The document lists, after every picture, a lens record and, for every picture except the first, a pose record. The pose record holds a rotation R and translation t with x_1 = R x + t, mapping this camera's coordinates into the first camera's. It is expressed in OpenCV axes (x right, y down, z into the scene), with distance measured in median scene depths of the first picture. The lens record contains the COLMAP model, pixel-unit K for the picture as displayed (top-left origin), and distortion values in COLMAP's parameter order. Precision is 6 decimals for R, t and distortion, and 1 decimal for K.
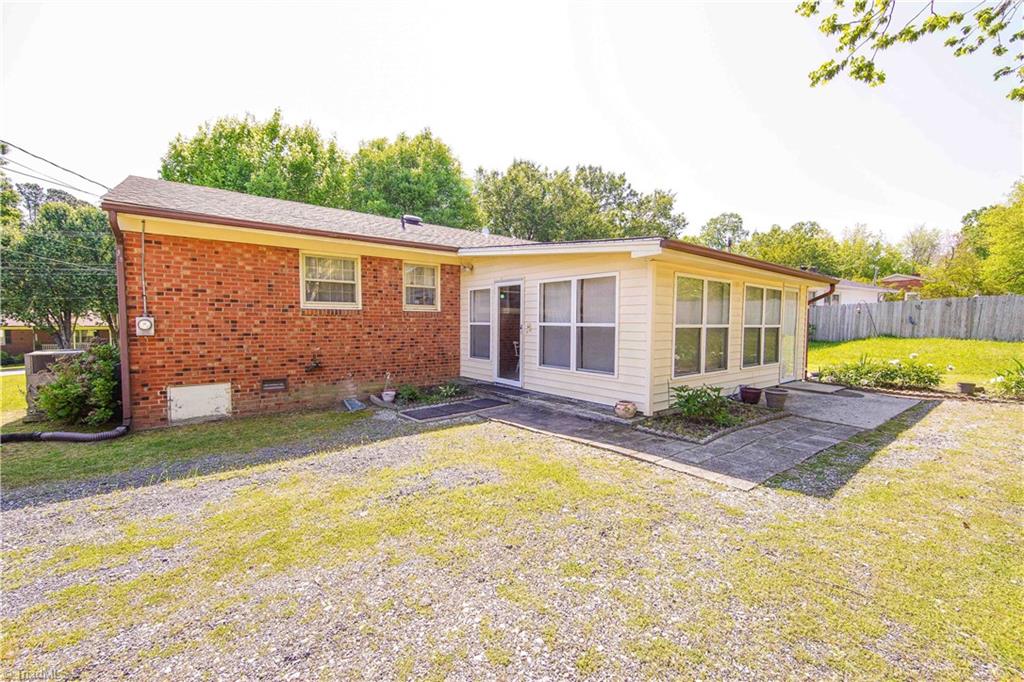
lens RADIAL K [[416.3, 0, 512.0], [0, 416.3, 341.0], [0, 0, 1]] dist [0.002678, 0.000351]
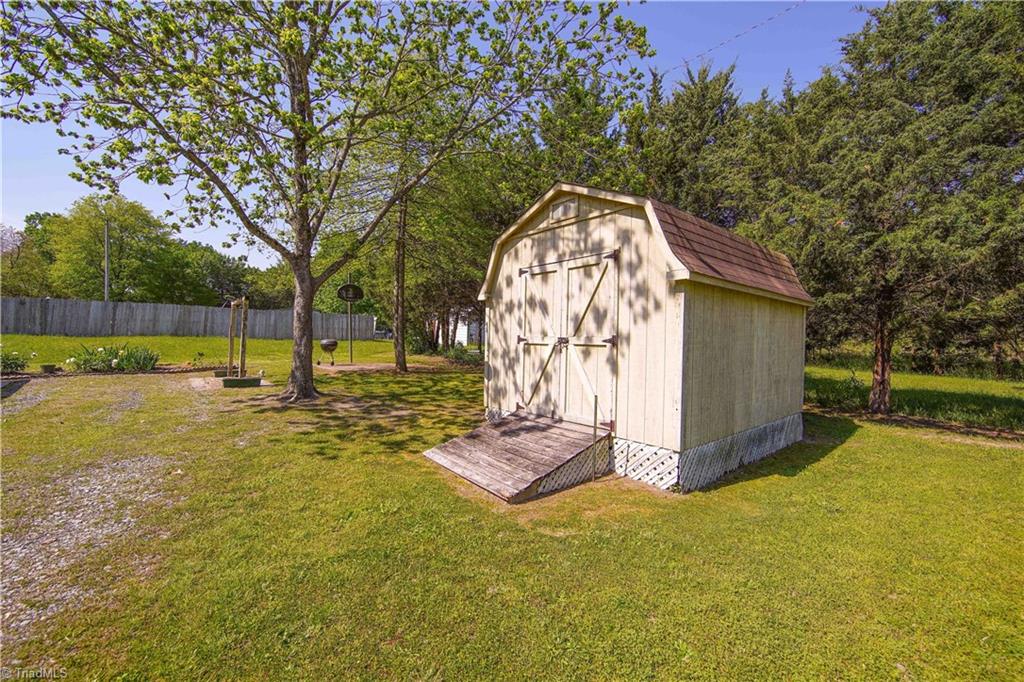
lens RADIAL K [[416.3, 0, 512.0], [0, 416.3, 341.0], [0, 0, 1]] dist [0.002678, 0.000351]
pose [[-0.106075, -0.021842, 0.994118, -0.141710], [0.028330, 0.999286, 0.024979, 0.016873], [-0.993955, 0.030813, -0.105380, -0.117874]]
